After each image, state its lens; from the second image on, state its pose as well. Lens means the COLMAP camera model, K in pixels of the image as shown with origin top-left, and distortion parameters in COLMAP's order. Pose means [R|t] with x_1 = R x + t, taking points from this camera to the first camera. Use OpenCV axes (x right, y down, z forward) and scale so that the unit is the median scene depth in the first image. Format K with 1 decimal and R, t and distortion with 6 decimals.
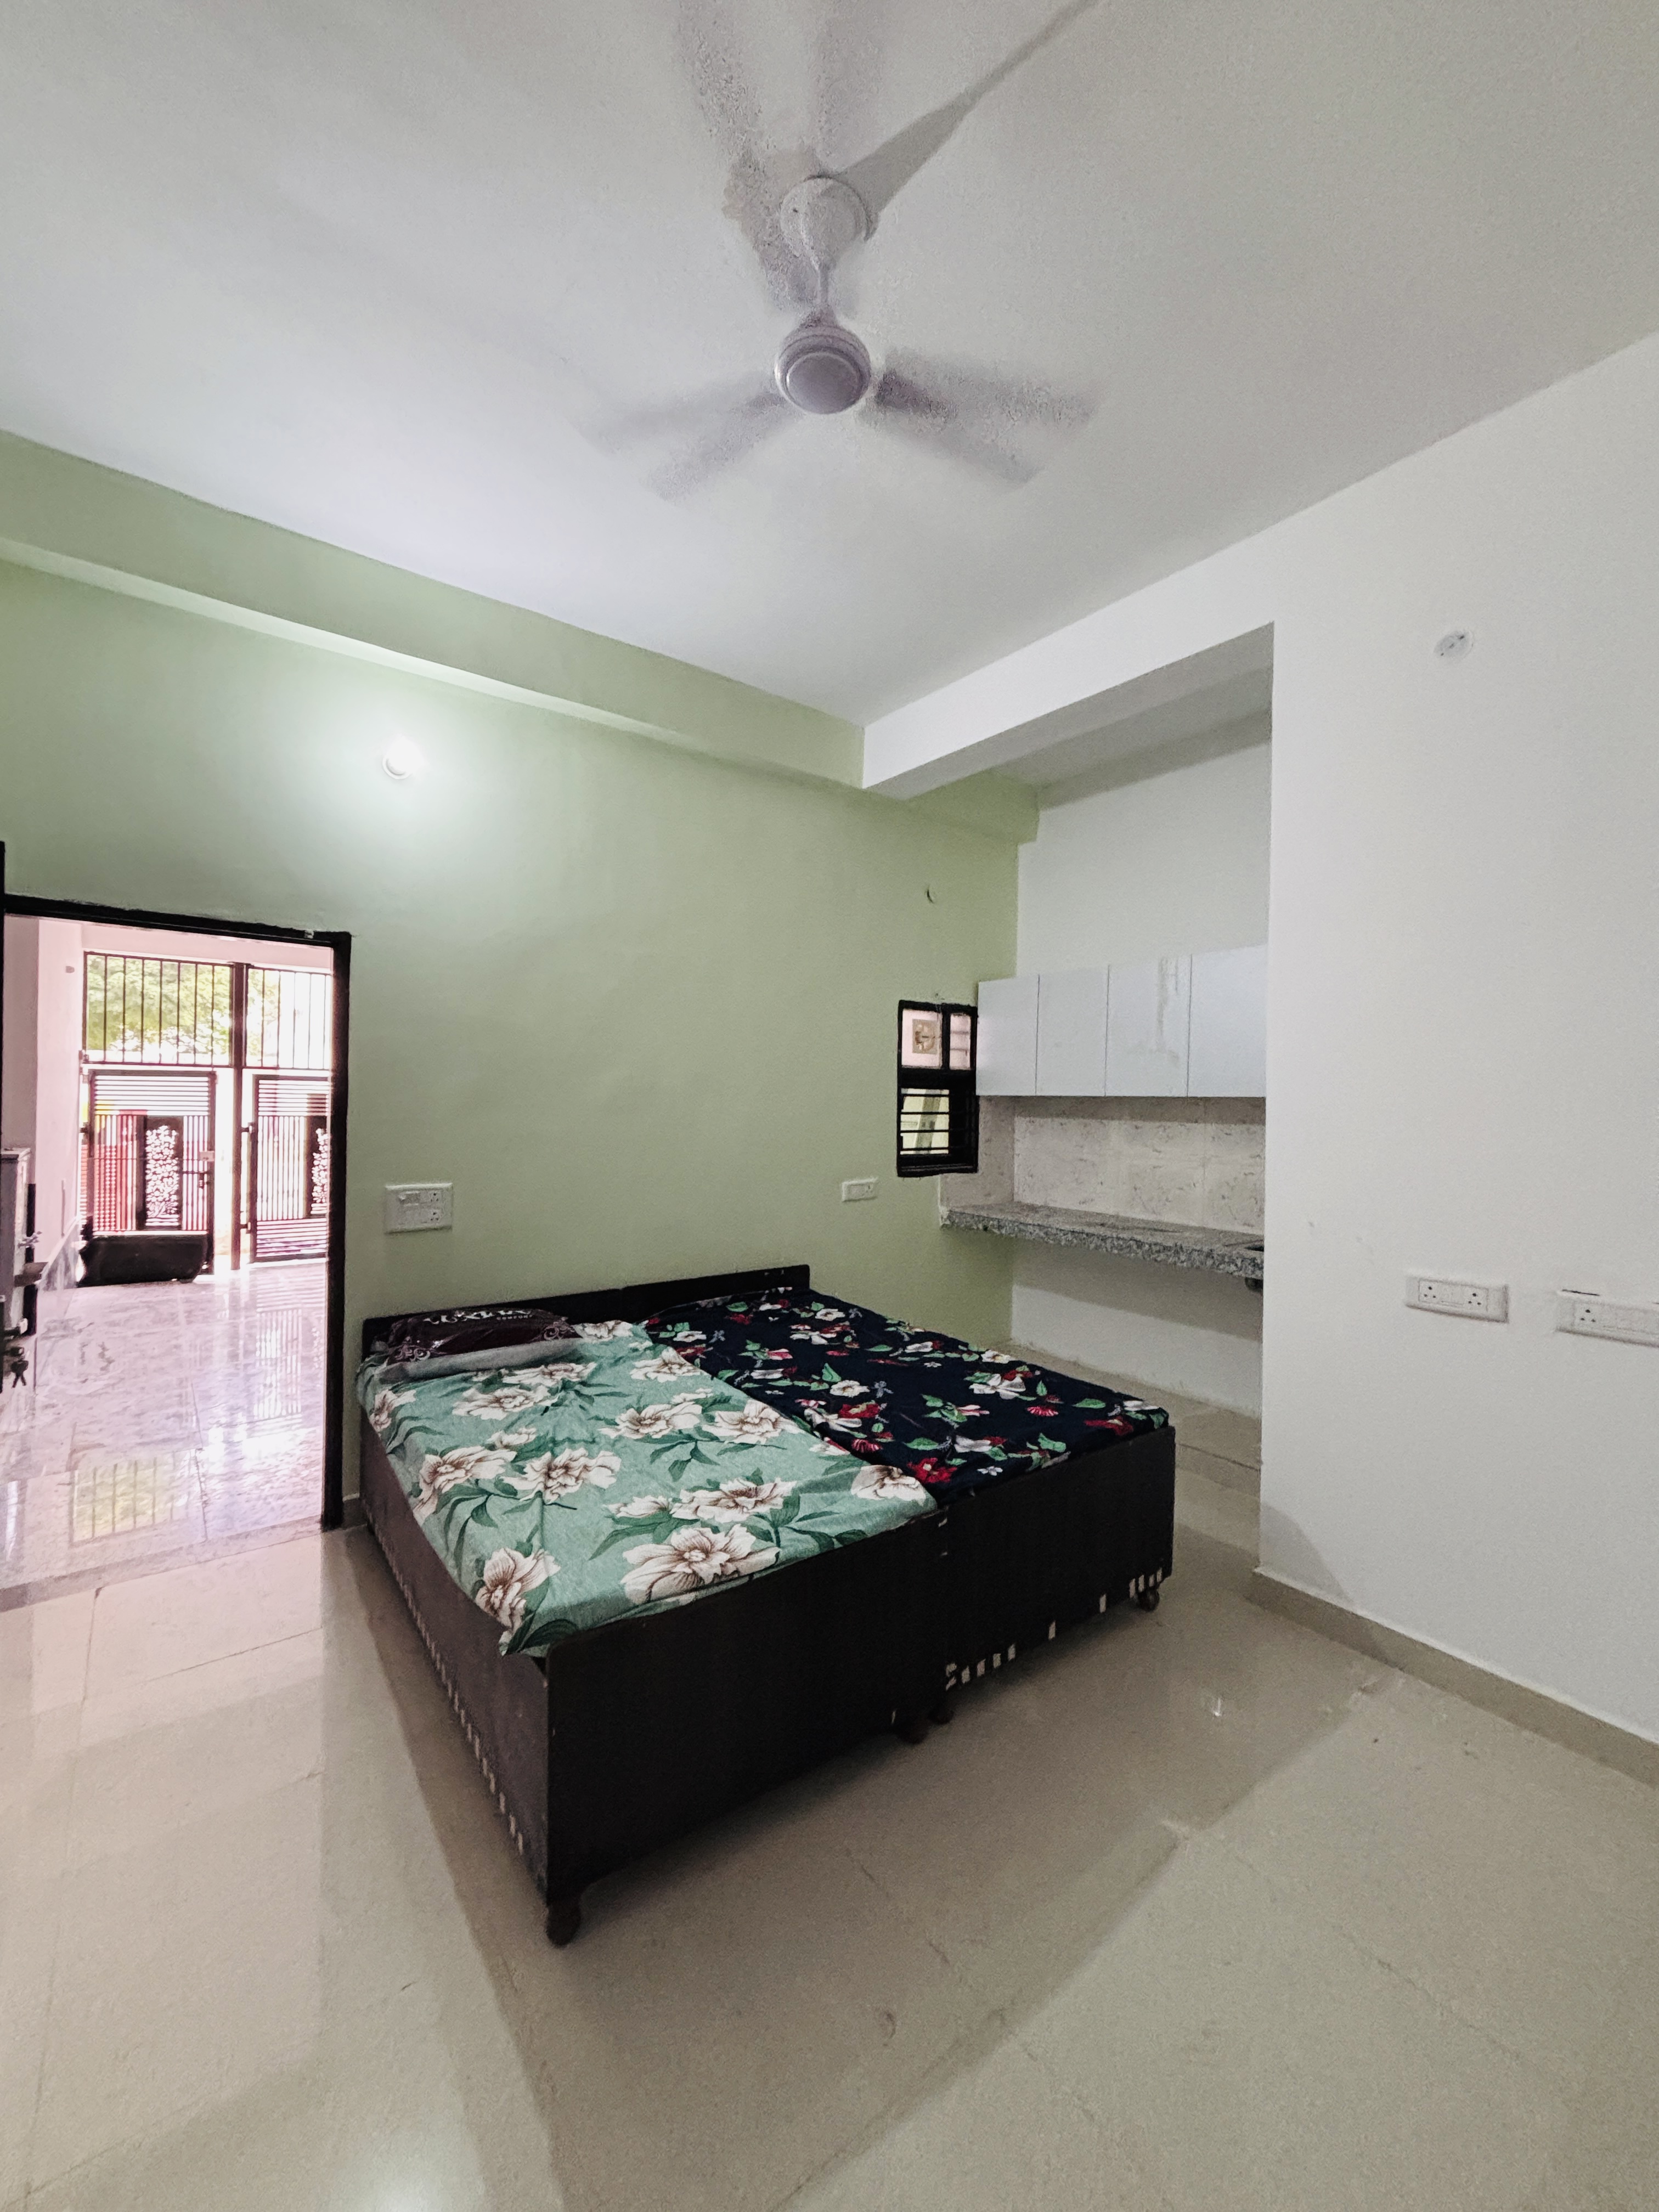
lens RADIAL K [[891.1, 0, 829.5], [0, 891.1, 1106.0], [0, 0, 1]] dist [0.017813, -0.006175]
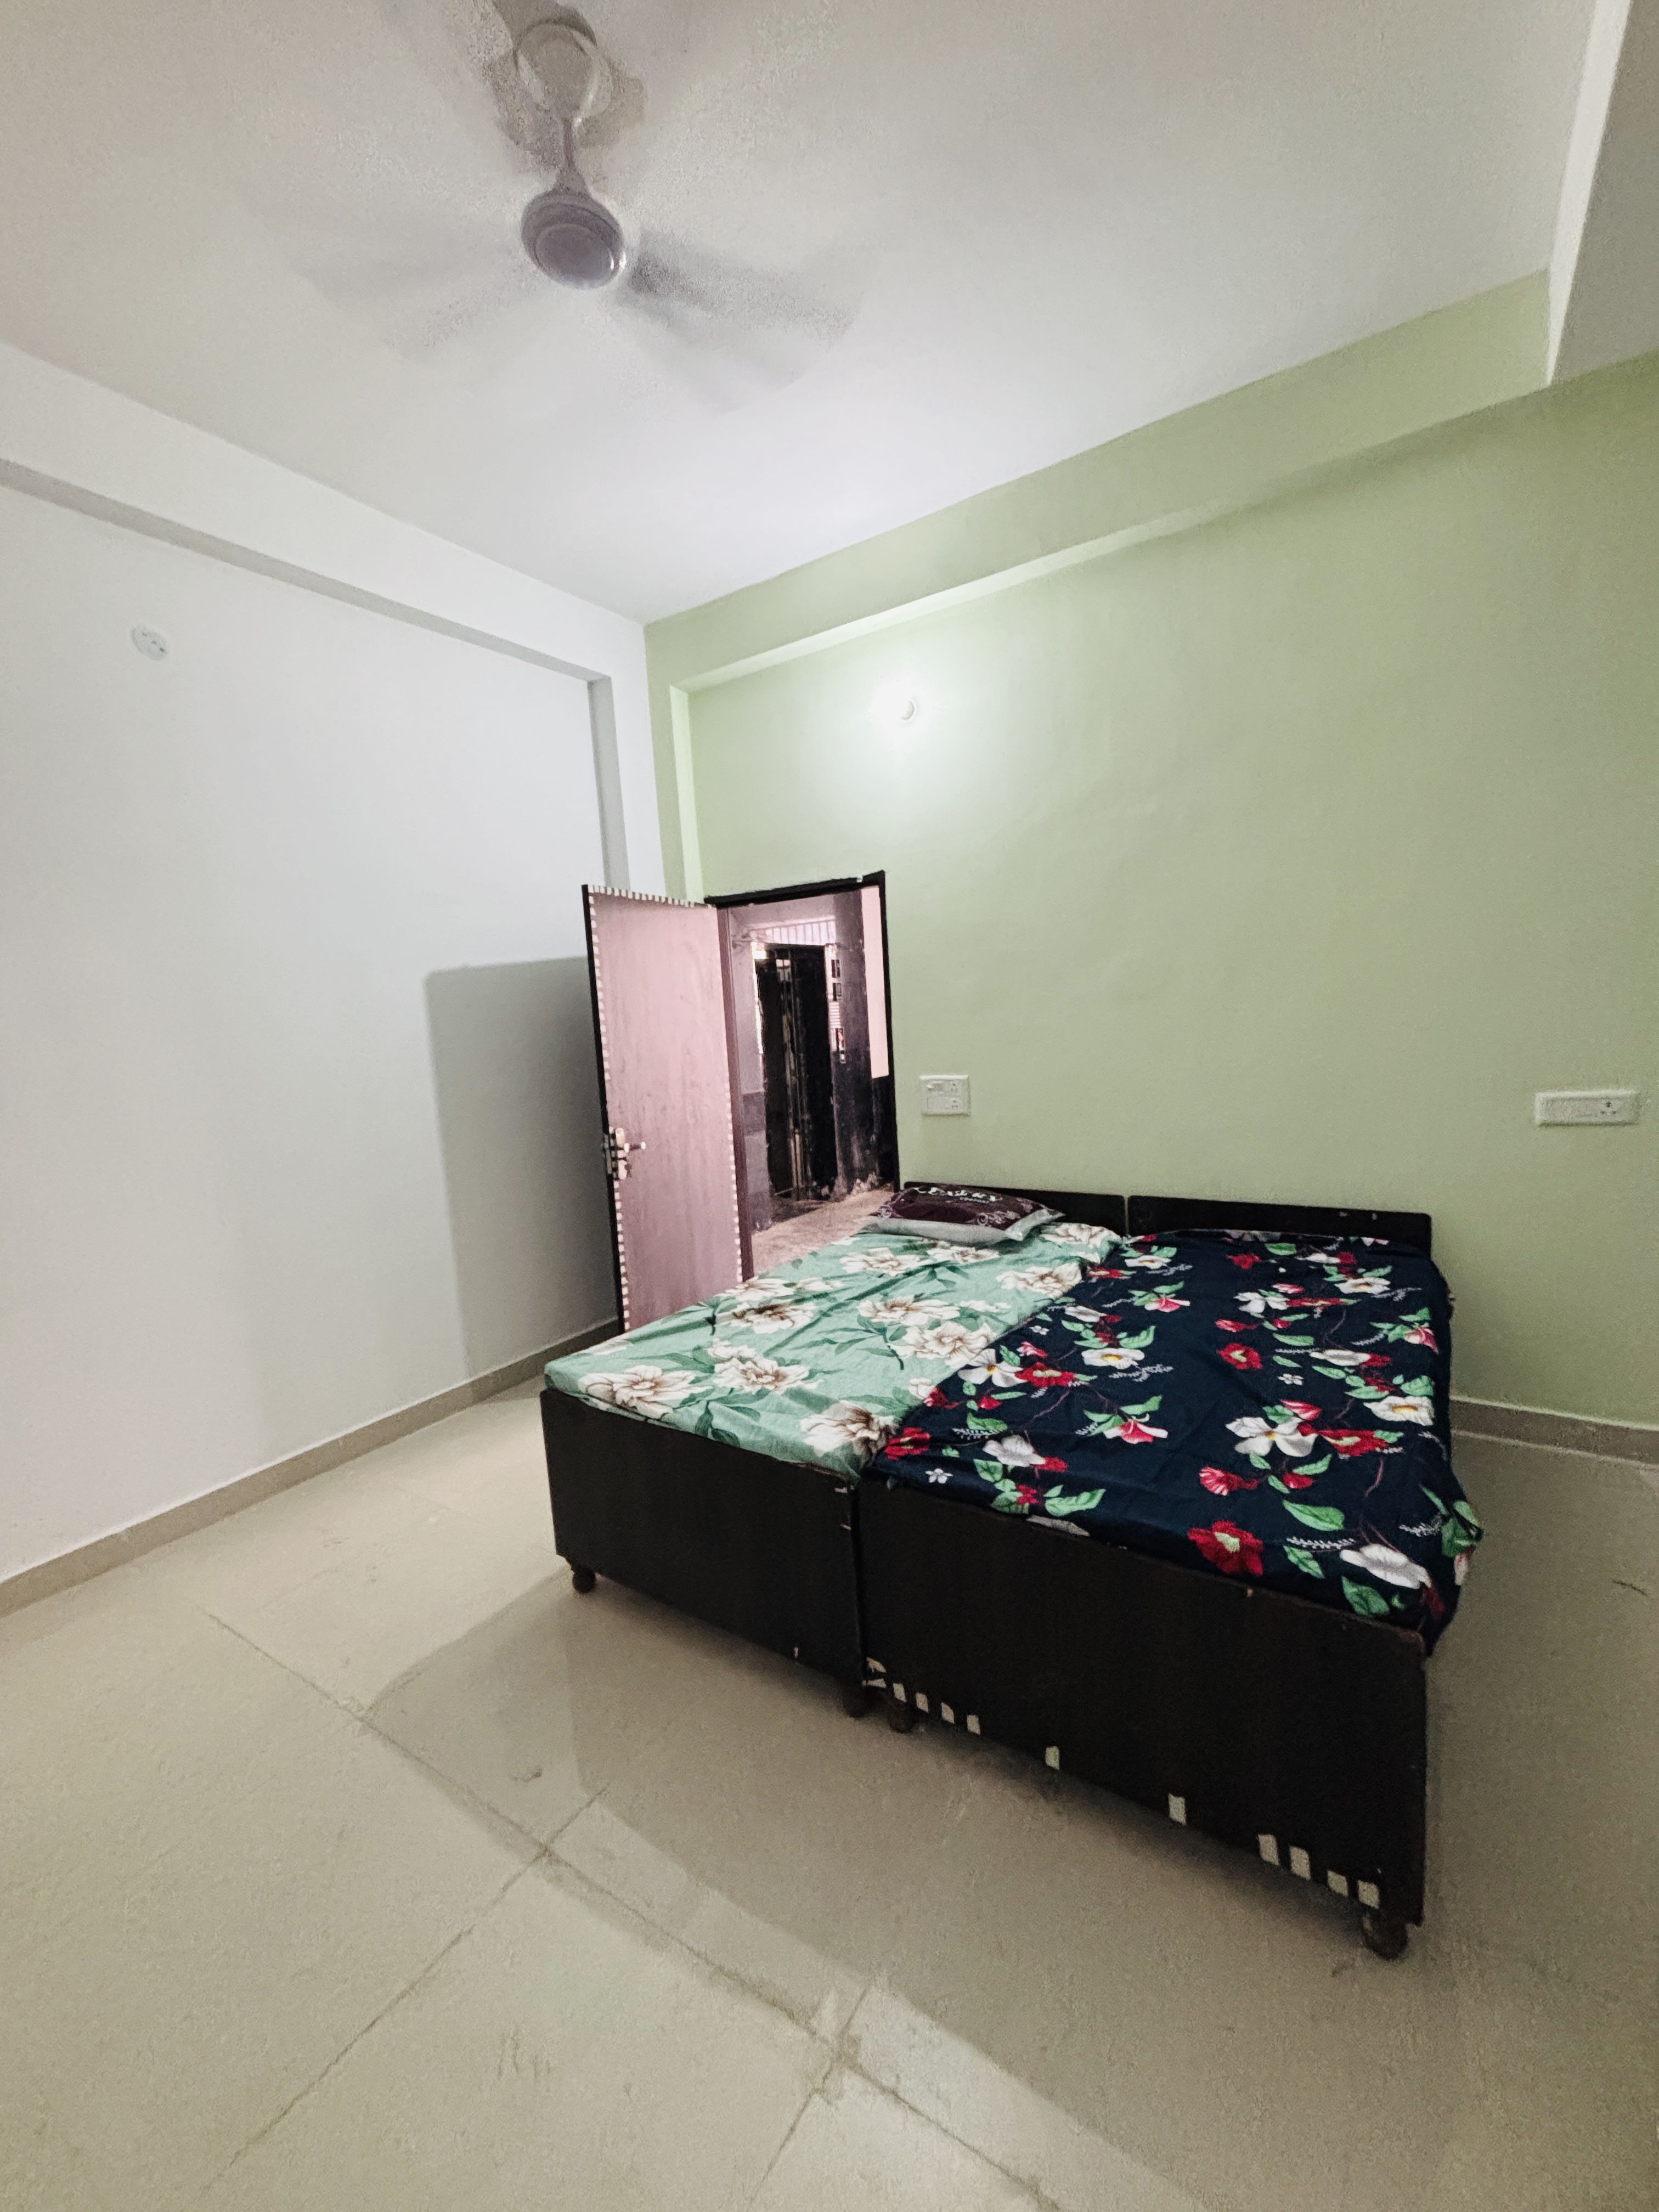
lens RADIAL K [[891.1, 0, 829.5], [0, 891.1, 1106.0], [0, 0, 1]] dist [0.017813, -0.006175]
pose [[0.341723, 0.063396, -0.937660, 0.655132], [0.056235, 0.994555, 0.087738, 0.020860], [0.938117, -0.082711, 0.336298, 0.537348]]
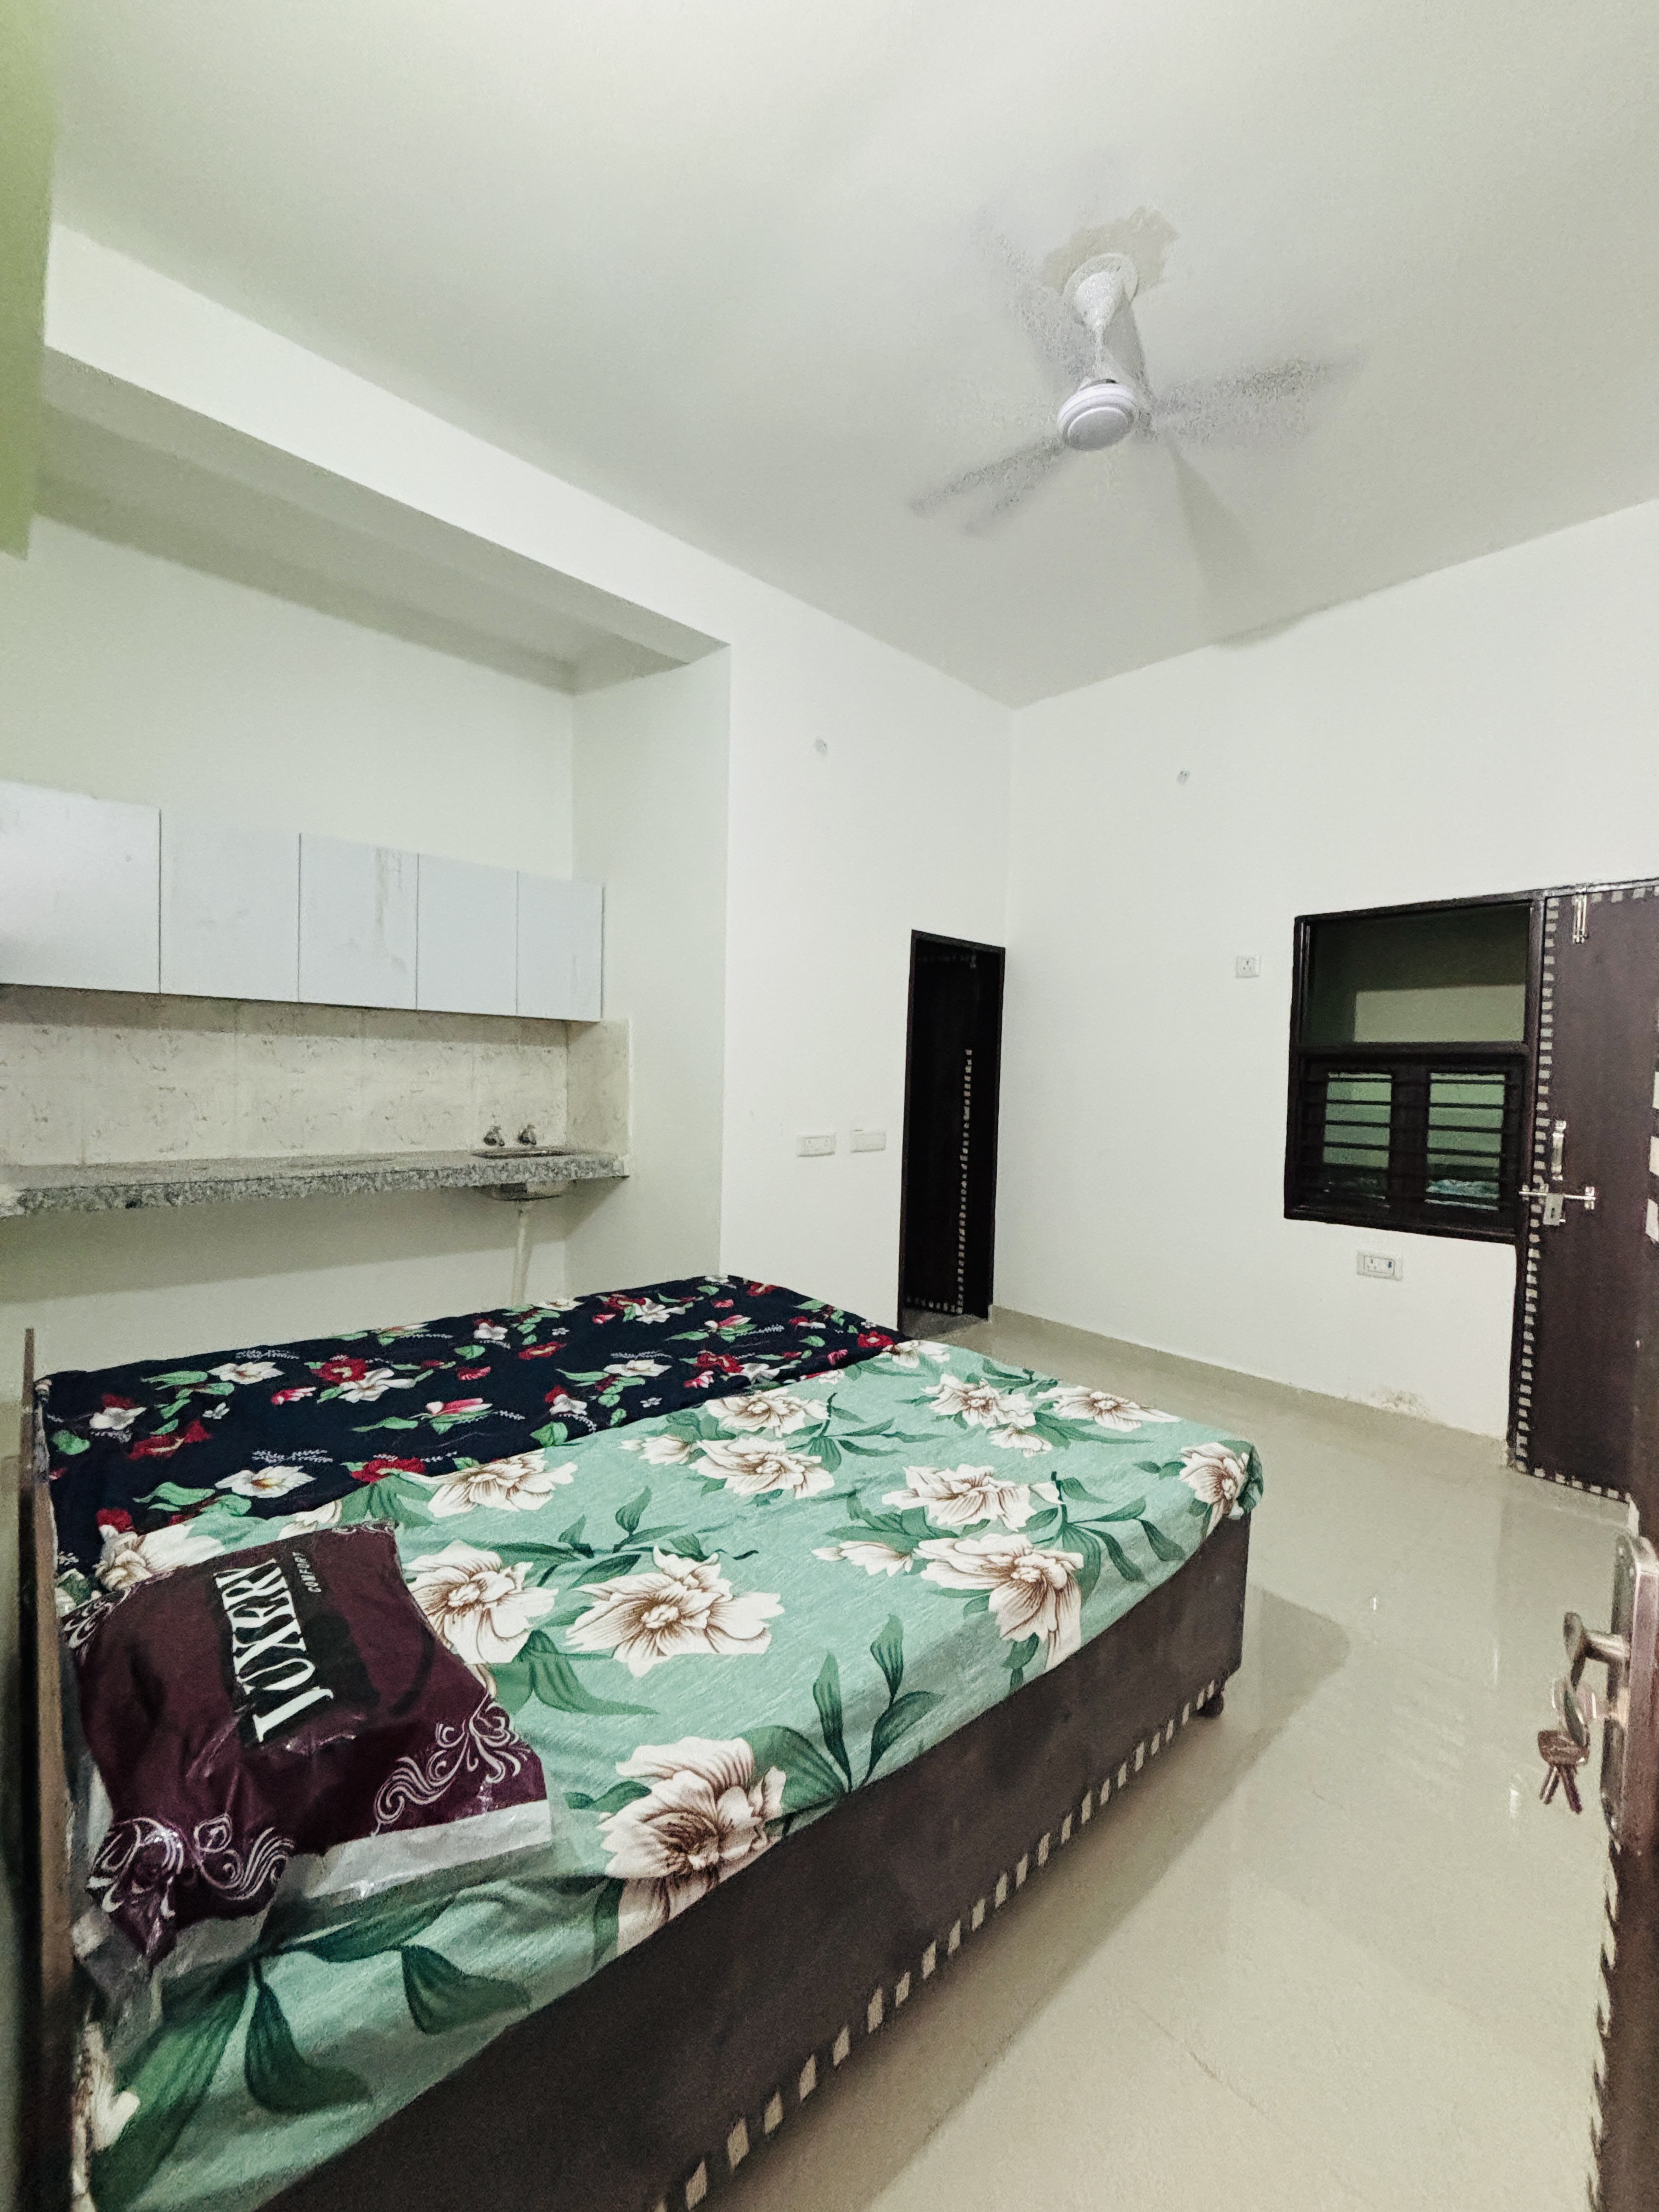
lens RADIAL K [[891.1, 0, 829.5], [0, 891.1, 1106.0], [0, 0, 1]] dist [0.017813, -0.006175]
pose [[-0.102382, -0.062446, 0.992783, -0.784119], [-0.026337, 0.997848, 0.060048, 0.030814], [-0.994396, -0.019999, -0.103806, 0.930268]]
